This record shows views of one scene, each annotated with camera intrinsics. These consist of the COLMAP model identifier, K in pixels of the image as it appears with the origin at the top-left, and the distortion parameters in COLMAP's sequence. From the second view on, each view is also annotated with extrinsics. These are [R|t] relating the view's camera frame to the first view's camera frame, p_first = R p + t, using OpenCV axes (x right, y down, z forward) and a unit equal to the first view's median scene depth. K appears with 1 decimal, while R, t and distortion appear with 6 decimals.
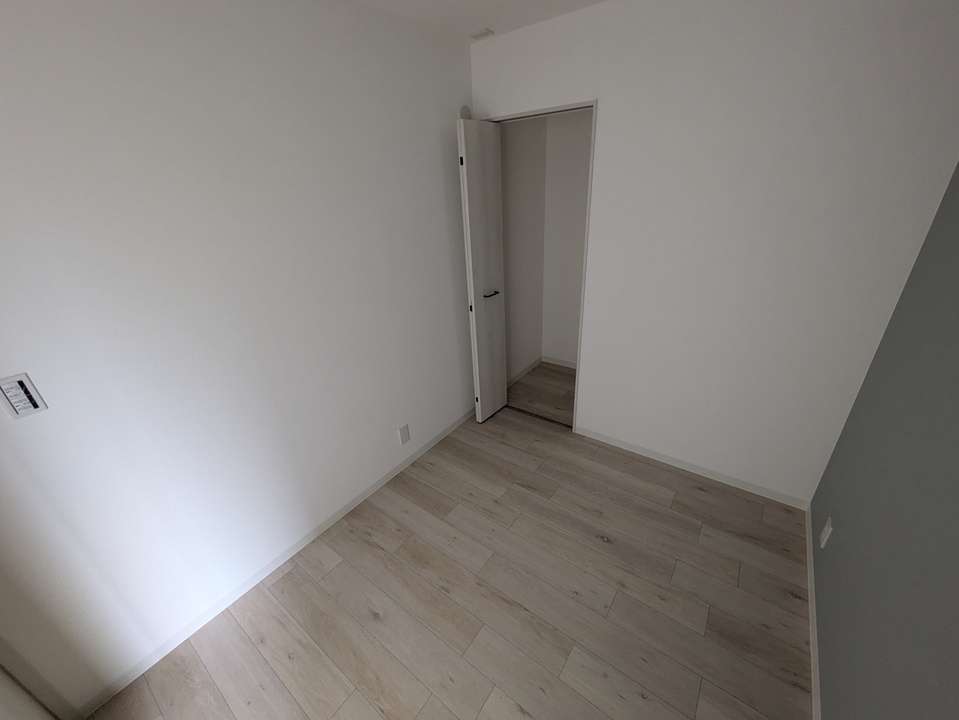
lens RADIAL K [[376.8, 0, 478.6], [0, 376.8, 358.9], [0, 0, 1]] dist [0.000423, 0.000307]
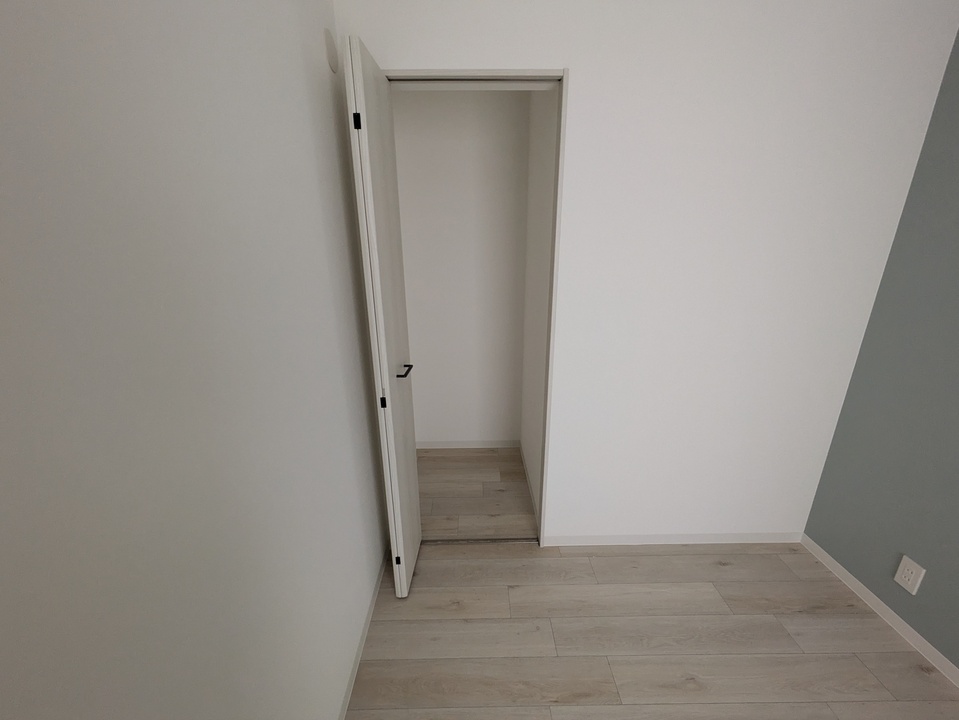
lens RADIAL K [[376.8, 0, 475.6], [0, 376.8, 360.6], [0, 0, 1]] dist [0.000423, 0.000307]
pose [[0.796622, -0.139317, 0.588204, -0.257652], [0.223377, 0.972047, -0.072295, -0.145317], [-0.561690, 0.188983, 0.805475, 0.567469]]
